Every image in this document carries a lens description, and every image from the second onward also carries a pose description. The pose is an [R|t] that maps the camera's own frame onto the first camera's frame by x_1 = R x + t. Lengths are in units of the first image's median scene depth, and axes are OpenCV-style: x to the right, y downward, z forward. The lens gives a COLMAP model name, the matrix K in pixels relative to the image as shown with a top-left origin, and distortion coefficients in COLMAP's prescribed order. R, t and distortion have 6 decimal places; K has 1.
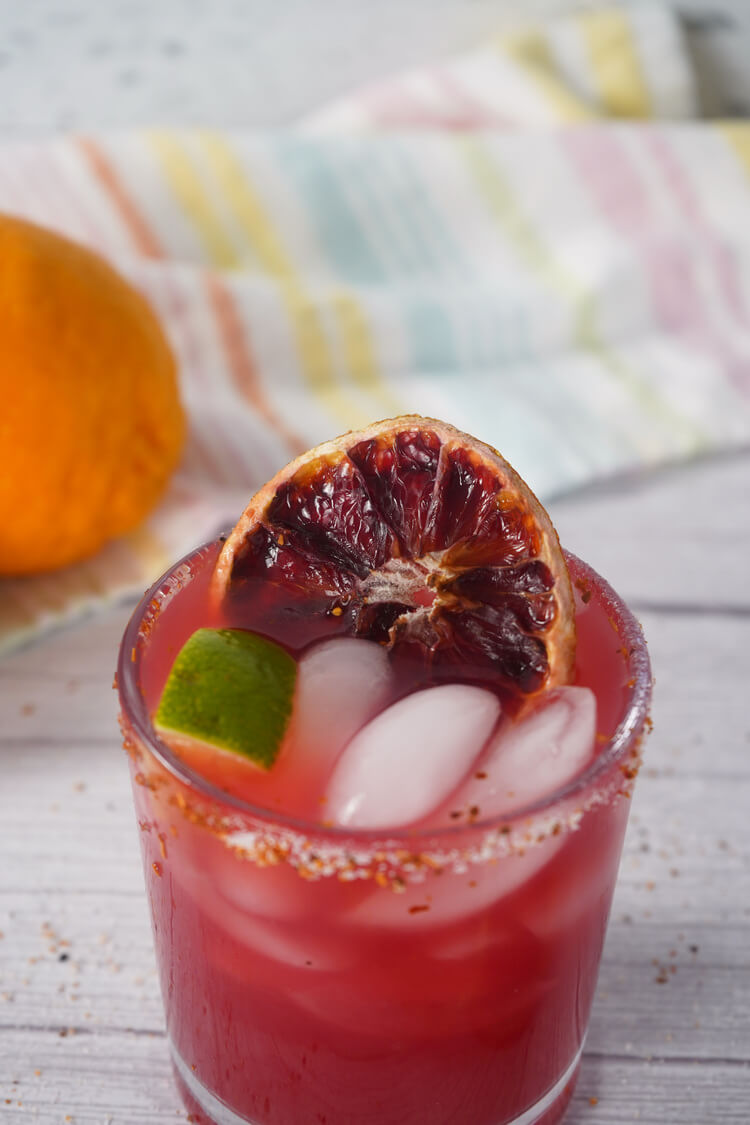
lens RADIAL K [[2036.2, 0, 375.0], [0, 2036.2, 562.5], [0, 0, 1]] dist [-0.041905, -0.041163]
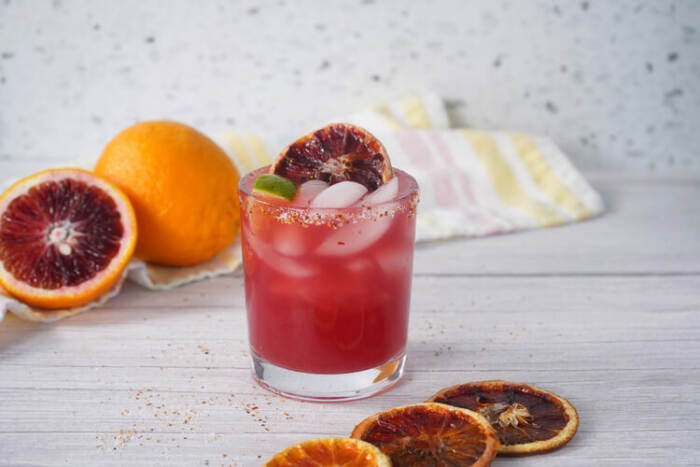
lens RADIAL K [[1267.0, 0, 350.0], [0, 1267.0, 233.5], [0, 0, 1]] dist [-0.041905, -0.041163]
pose [[0.999186, -0.020461, 0.034764, -0.027634], [0.030466, 0.947628, -0.317919, 0.668782], [-0.026439, 0.318719, 0.947480, -0.689192]]
